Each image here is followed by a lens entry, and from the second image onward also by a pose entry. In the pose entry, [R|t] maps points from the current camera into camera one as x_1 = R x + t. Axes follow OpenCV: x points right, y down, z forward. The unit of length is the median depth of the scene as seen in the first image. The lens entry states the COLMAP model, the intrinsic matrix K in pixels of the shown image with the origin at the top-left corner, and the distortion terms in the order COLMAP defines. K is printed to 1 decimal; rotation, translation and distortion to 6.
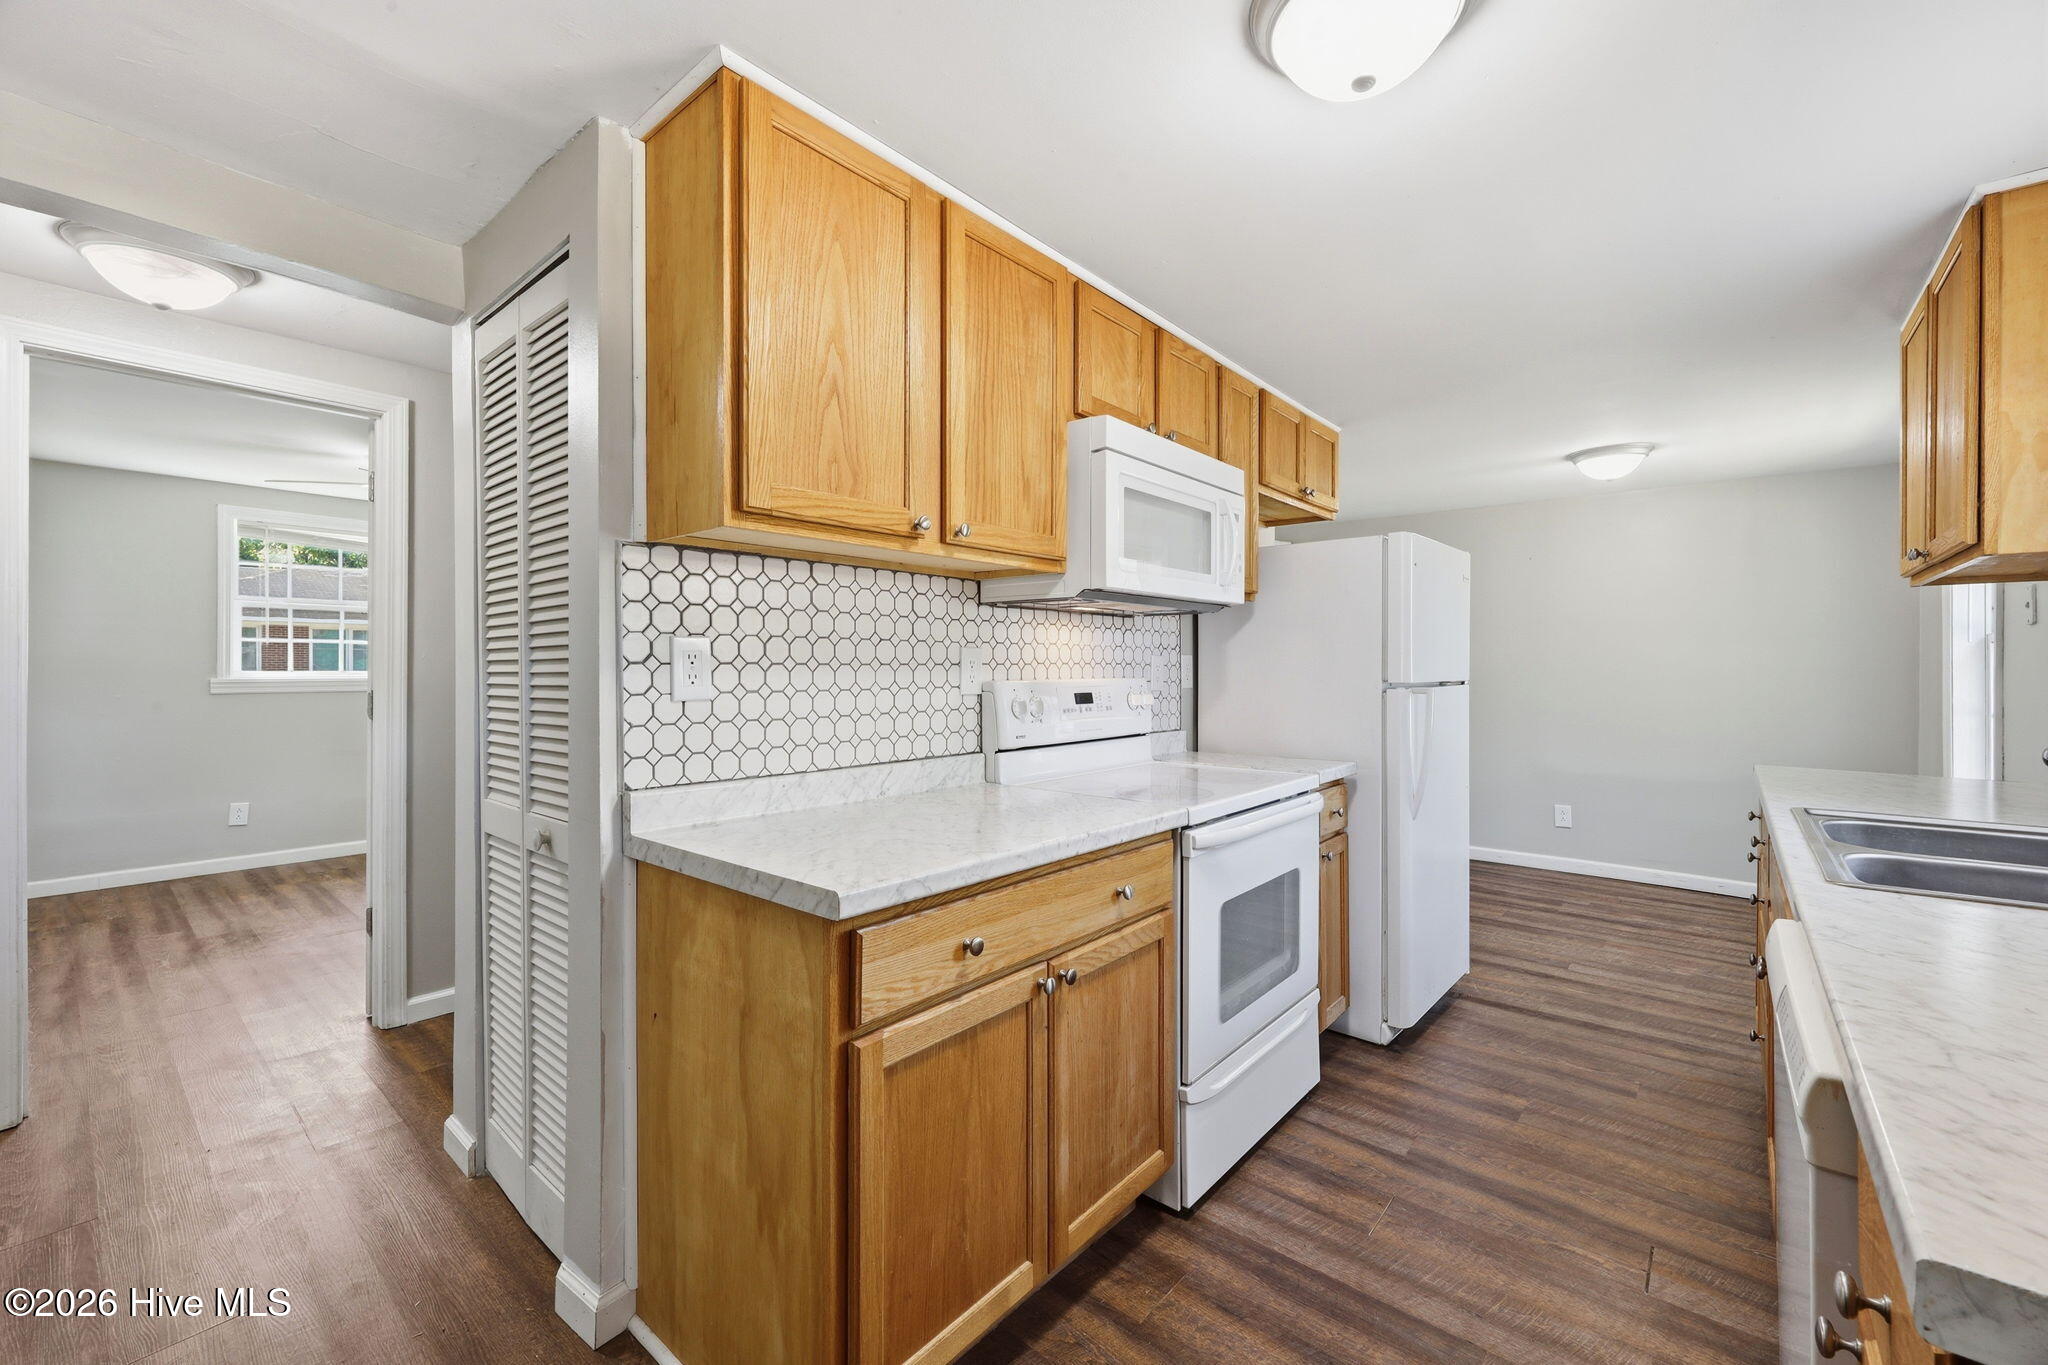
lens RADIAL K [[830.0, 0, 1024.0], [0, 830.0, 682.5], [0, 0, 1]] dist [-0.001824, -0.000680]
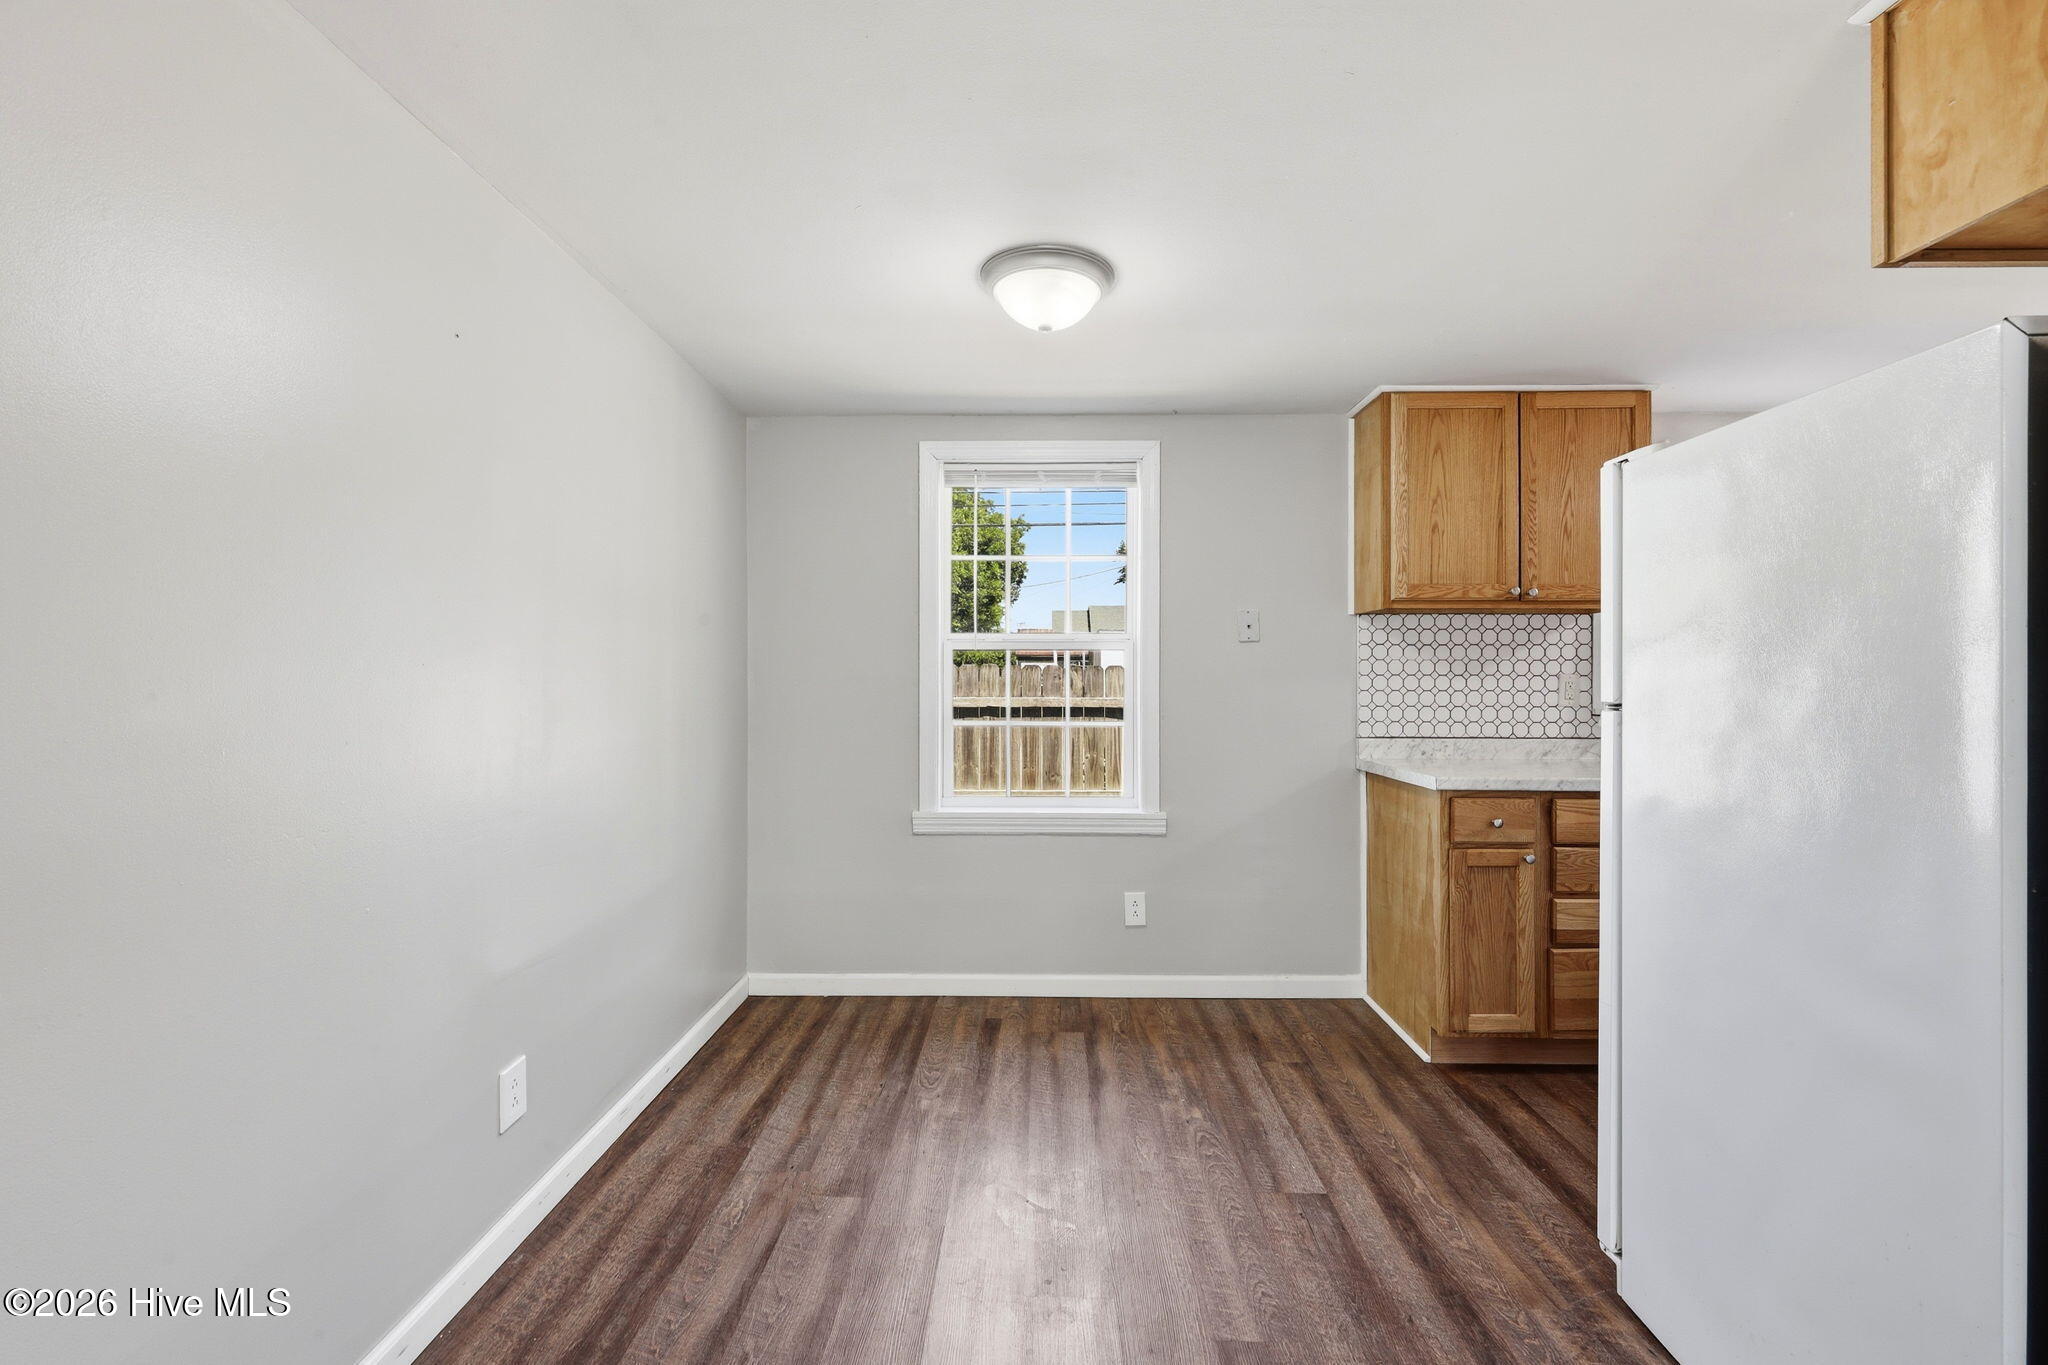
lens RADIAL K [[830.0, 0, 1024.0], [0, 830.0, 682.5], [0, 0, 1]] dist [-0.001824, -0.000680]
pose [[-0.631016, -0.003128, 0.775763, 0.548632], [0.012082, 0.999831, 0.013859, -0.039038], [-0.775676, 0.018119, -0.630872, 2.478938]]
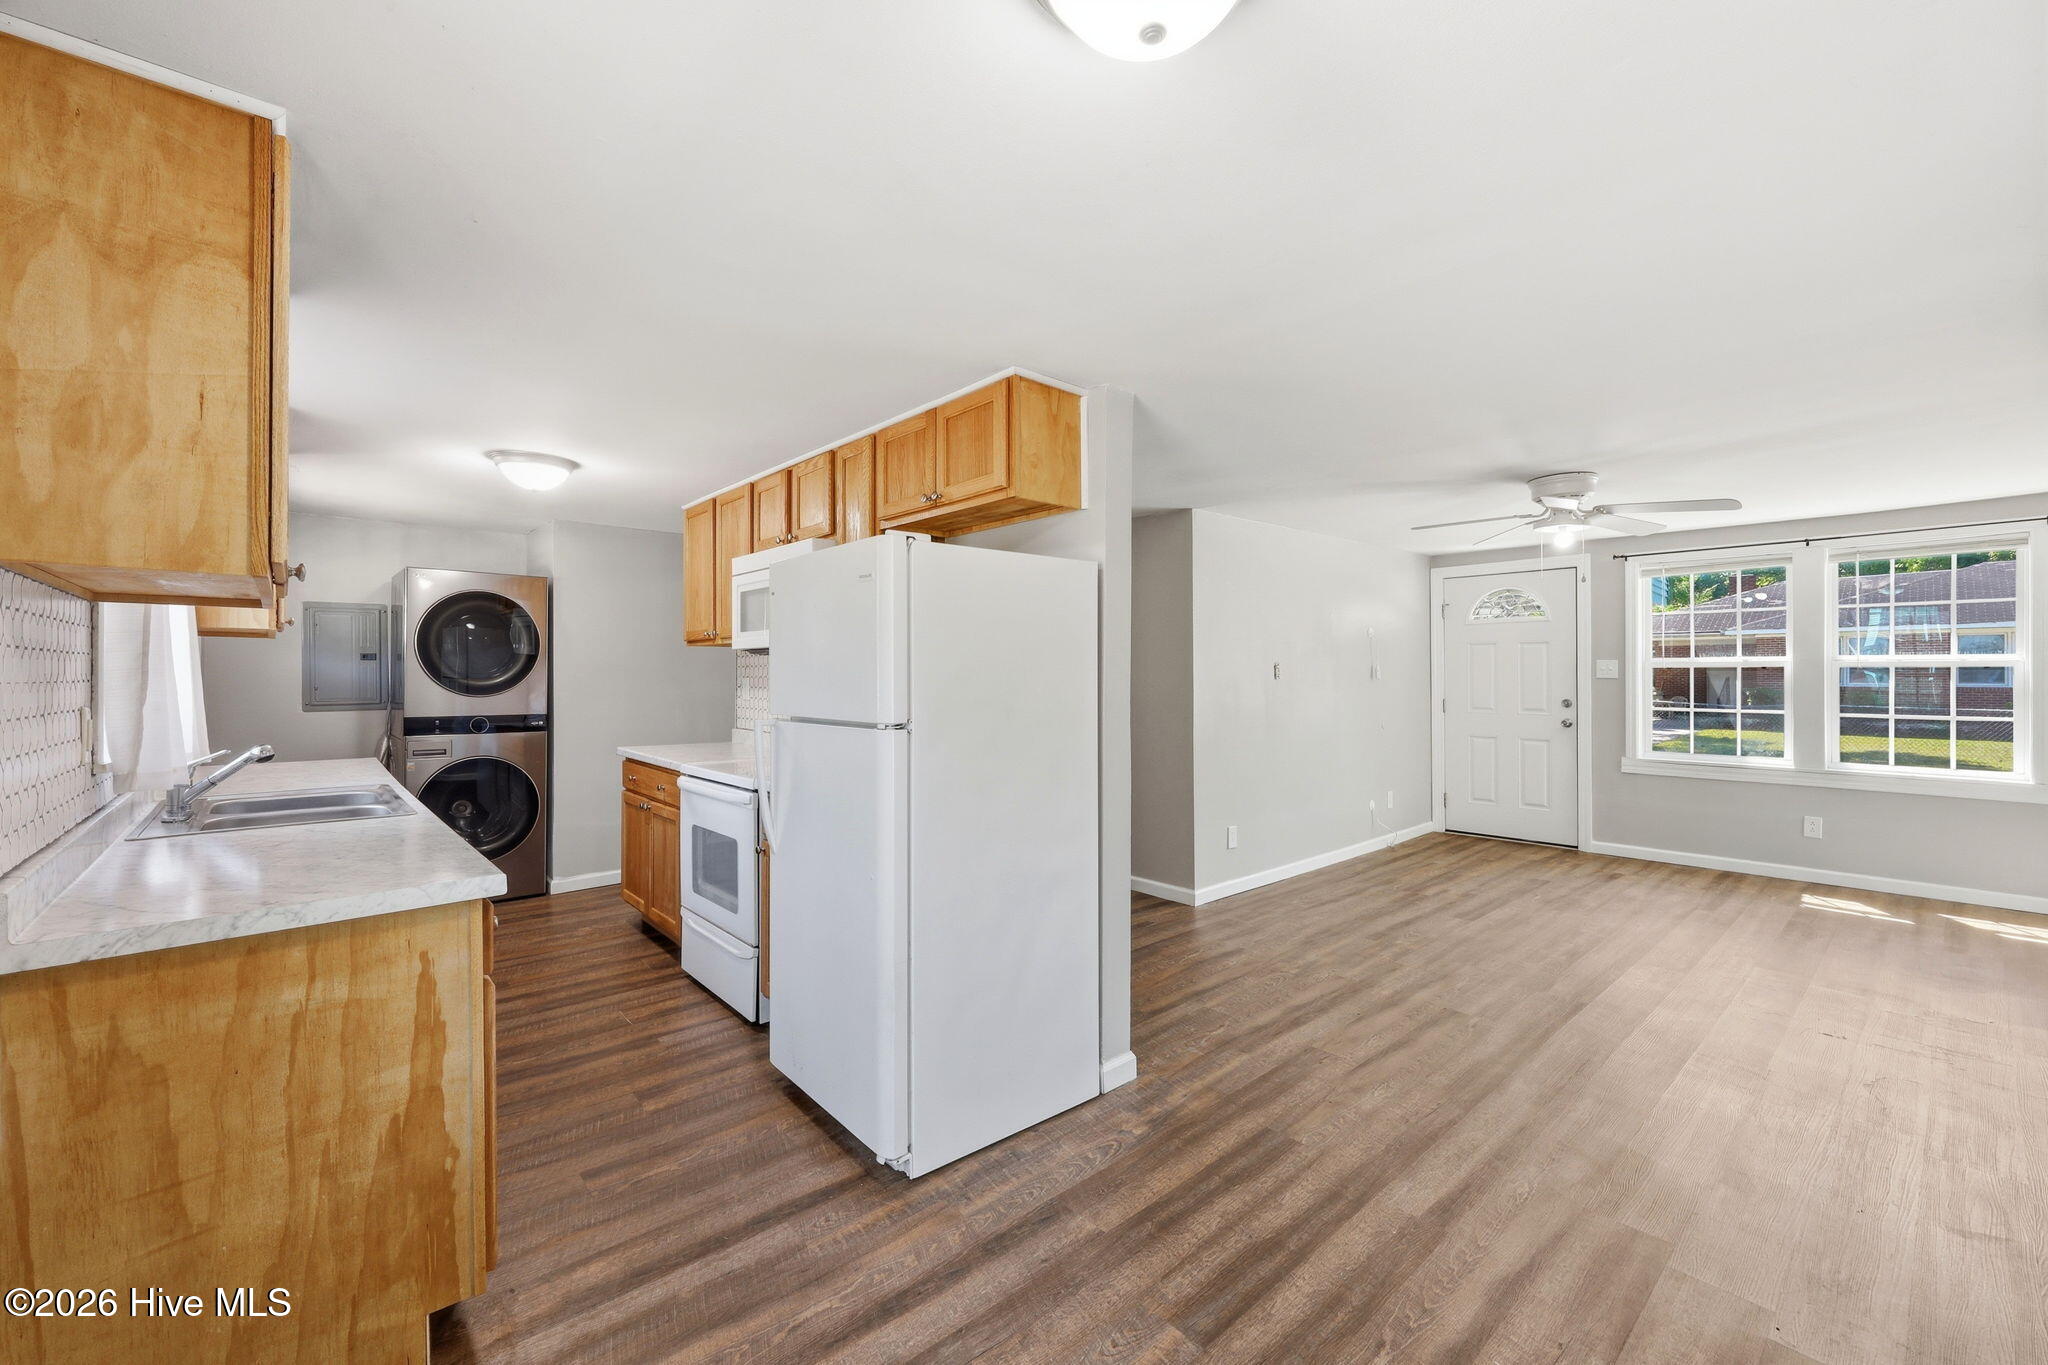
lens RADIAL K [[830.0, 0, 1024.0], [0, 830.0, 682.5], [0, 0, 1]] dist [-0.001824, -0.000680]
pose [[-0.141152, 0.010233, -0.989935, 1.785479], [-0.009810, 0.999883, 0.011734, -0.065058], [0.989939, 0.011368, -0.141035, 1.829036]]
